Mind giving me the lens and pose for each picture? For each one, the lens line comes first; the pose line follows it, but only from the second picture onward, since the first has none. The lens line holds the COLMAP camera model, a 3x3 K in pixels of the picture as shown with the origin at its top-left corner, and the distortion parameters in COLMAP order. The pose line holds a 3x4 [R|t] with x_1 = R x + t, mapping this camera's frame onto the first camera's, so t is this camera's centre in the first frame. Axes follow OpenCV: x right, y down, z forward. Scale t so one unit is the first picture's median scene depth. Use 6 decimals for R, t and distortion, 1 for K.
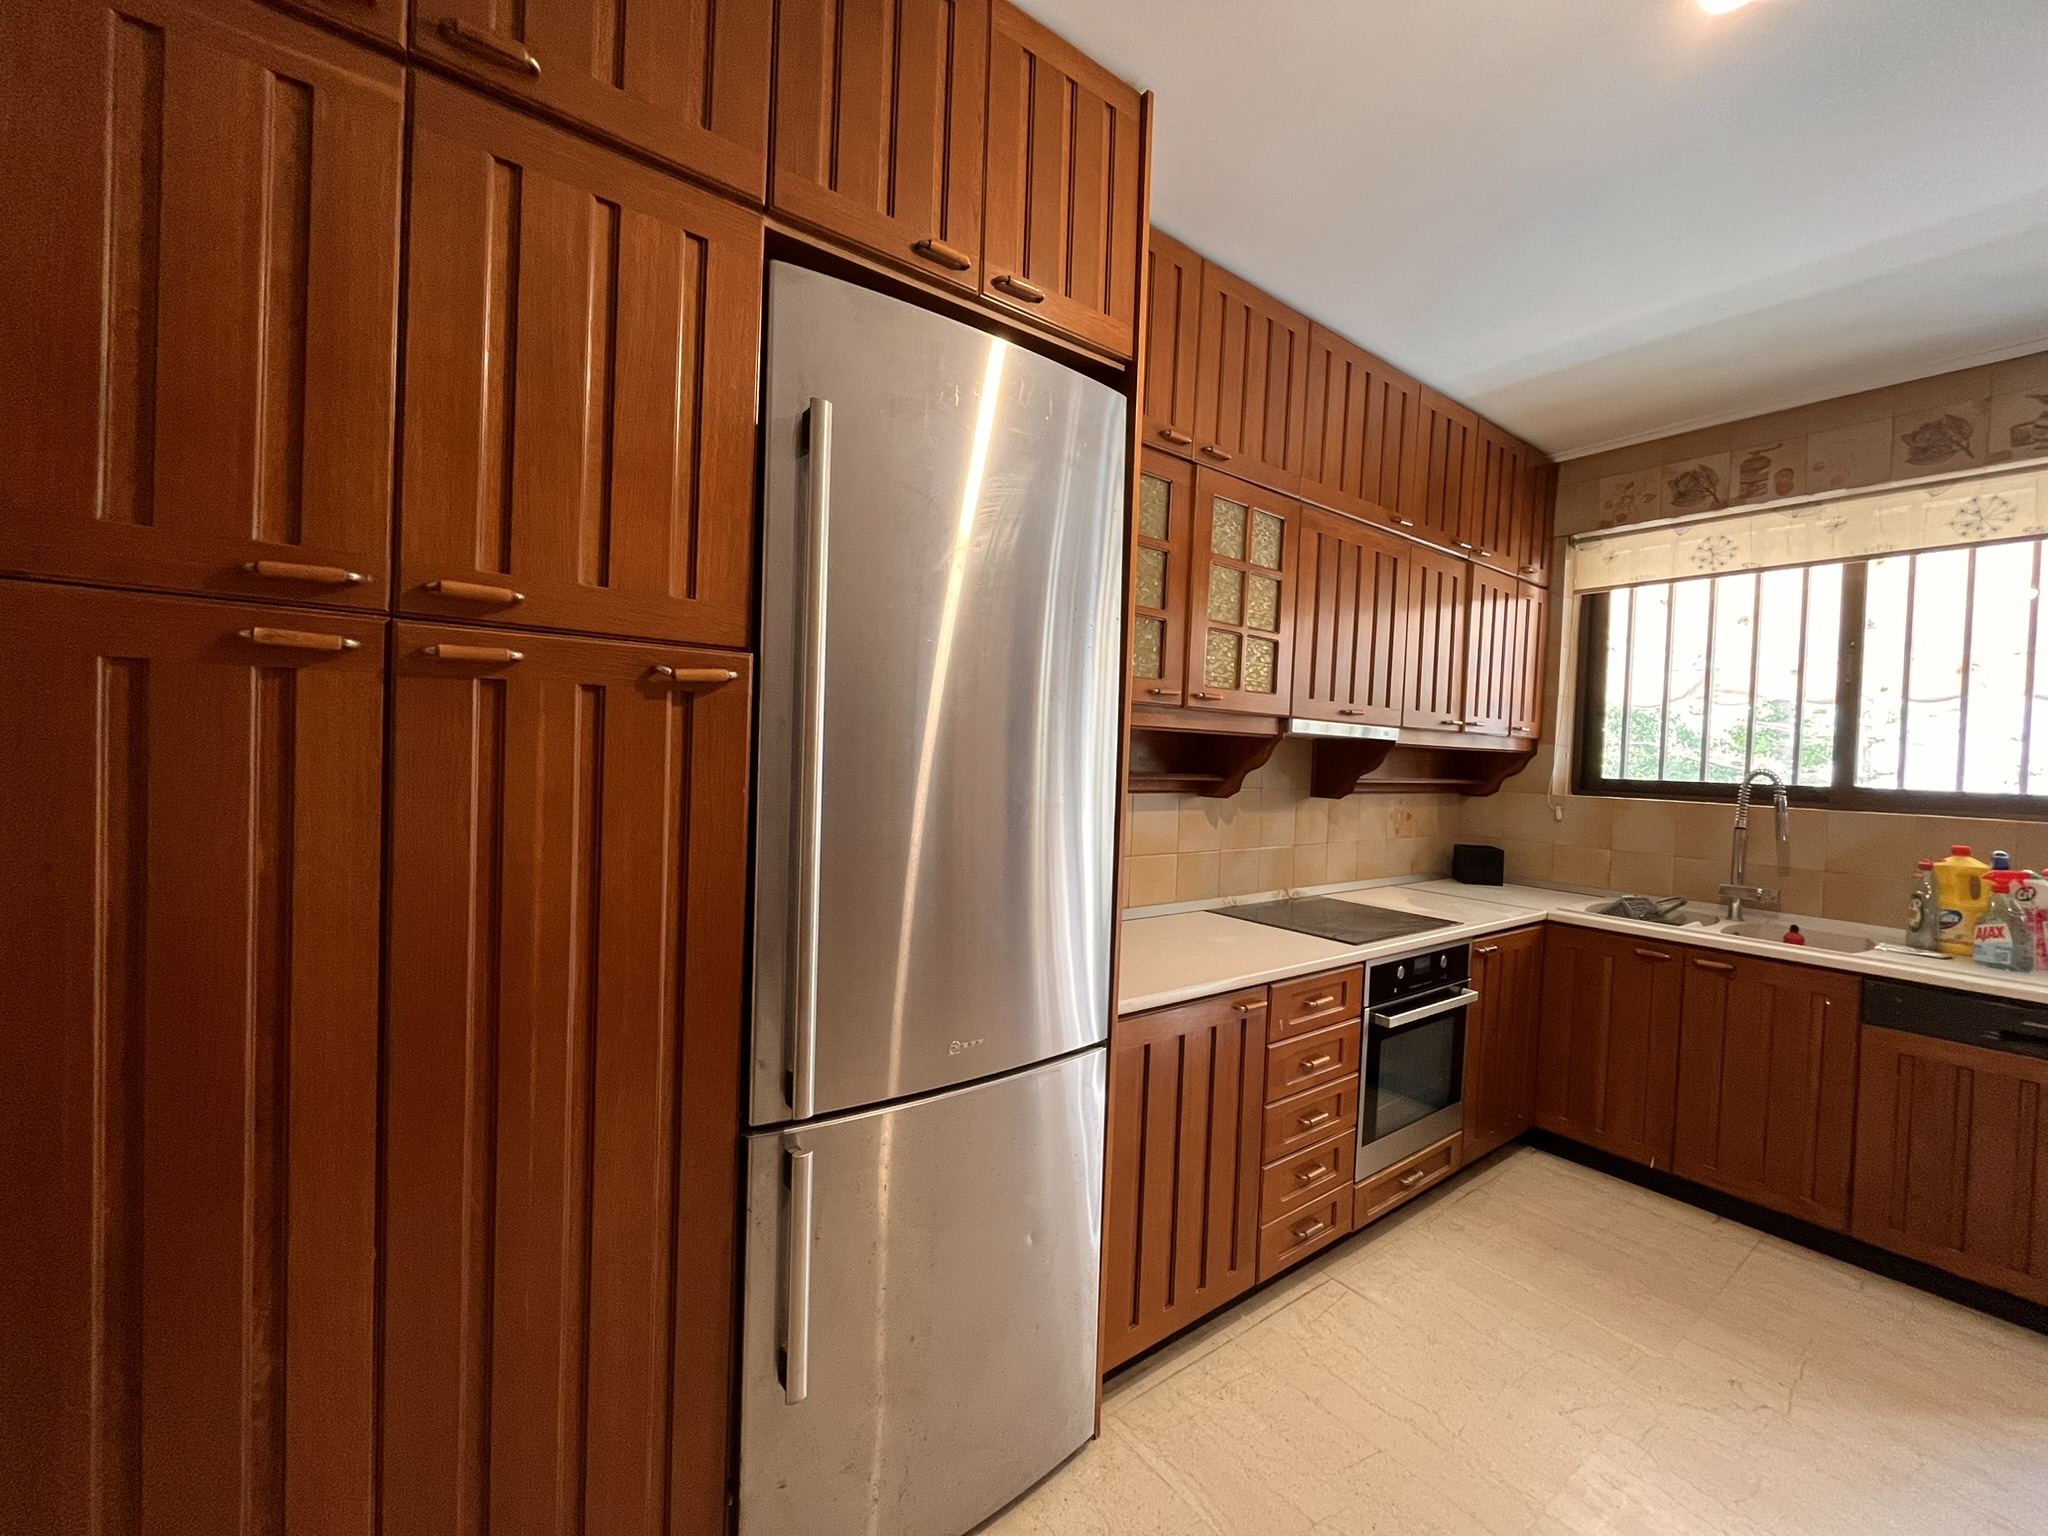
lens RADIAL K [[829.8, 0, 1026.2], [0, 829.8, 768.5], [0, 0, 1]] dist [-0.001074, -0.000889]
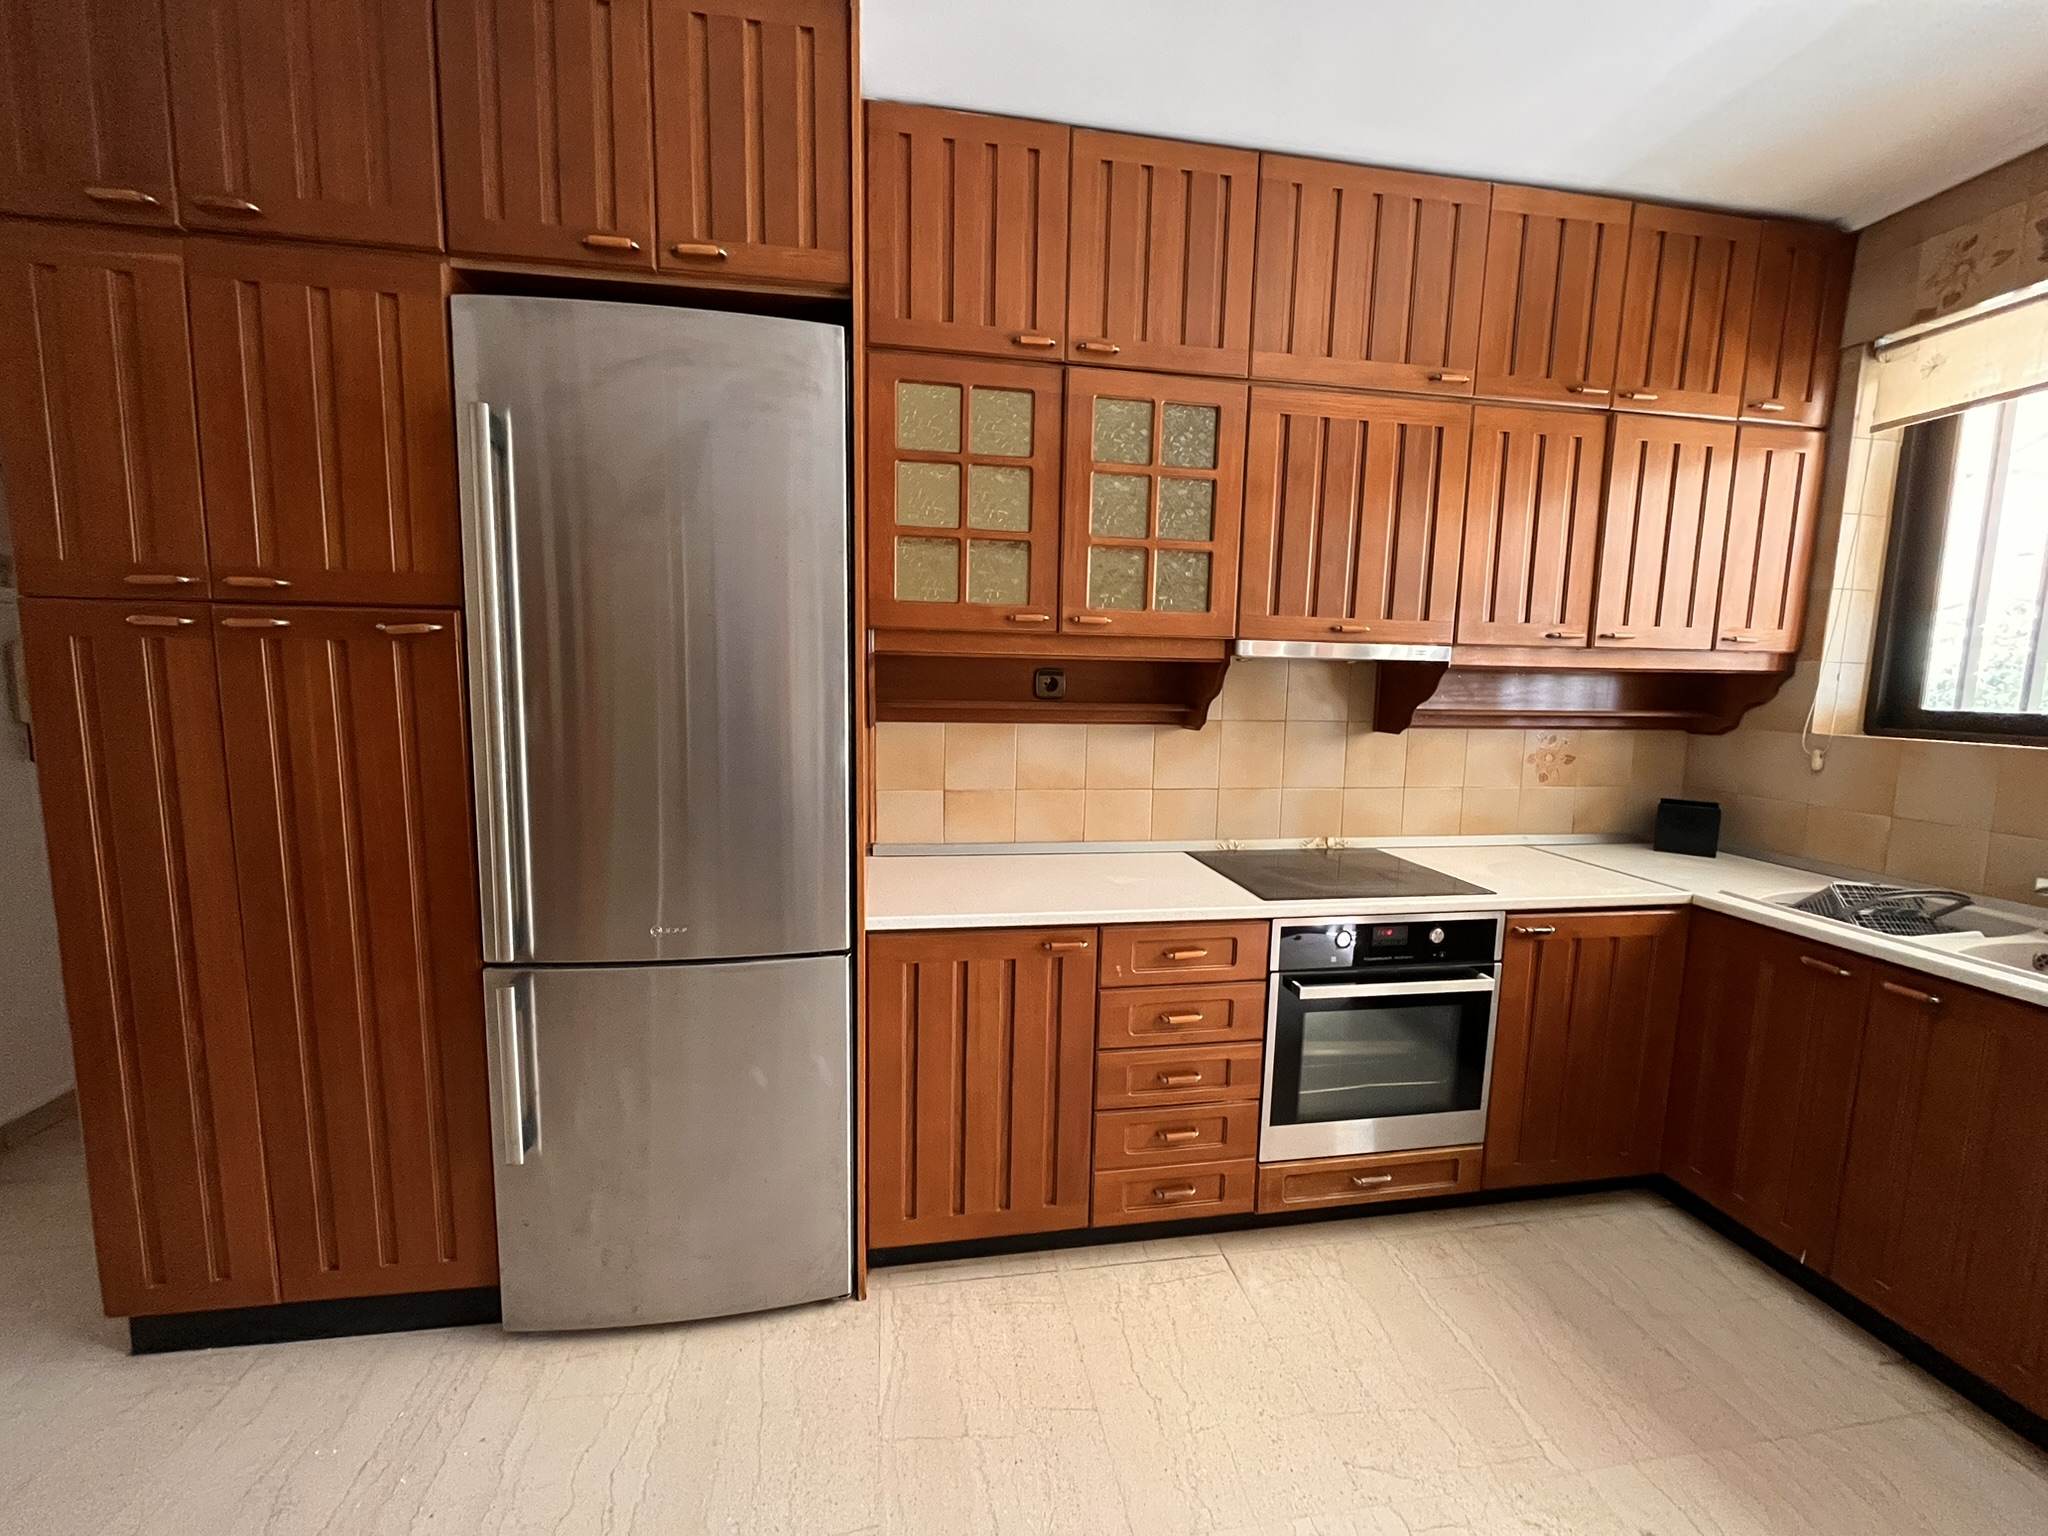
lens RADIAL K [[829.8, 0, 1030.8], [0, 829.8, 769.7], [0, 0, 1]] dist [-0.001074, -0.000889]
pose [[0.886475, 0.034422, -0.461494, 0.490209], [0.003448, 0.996711, 0.080966, 0.004353], [0.462763, -0.073365, 0.883441, 0.108206]]
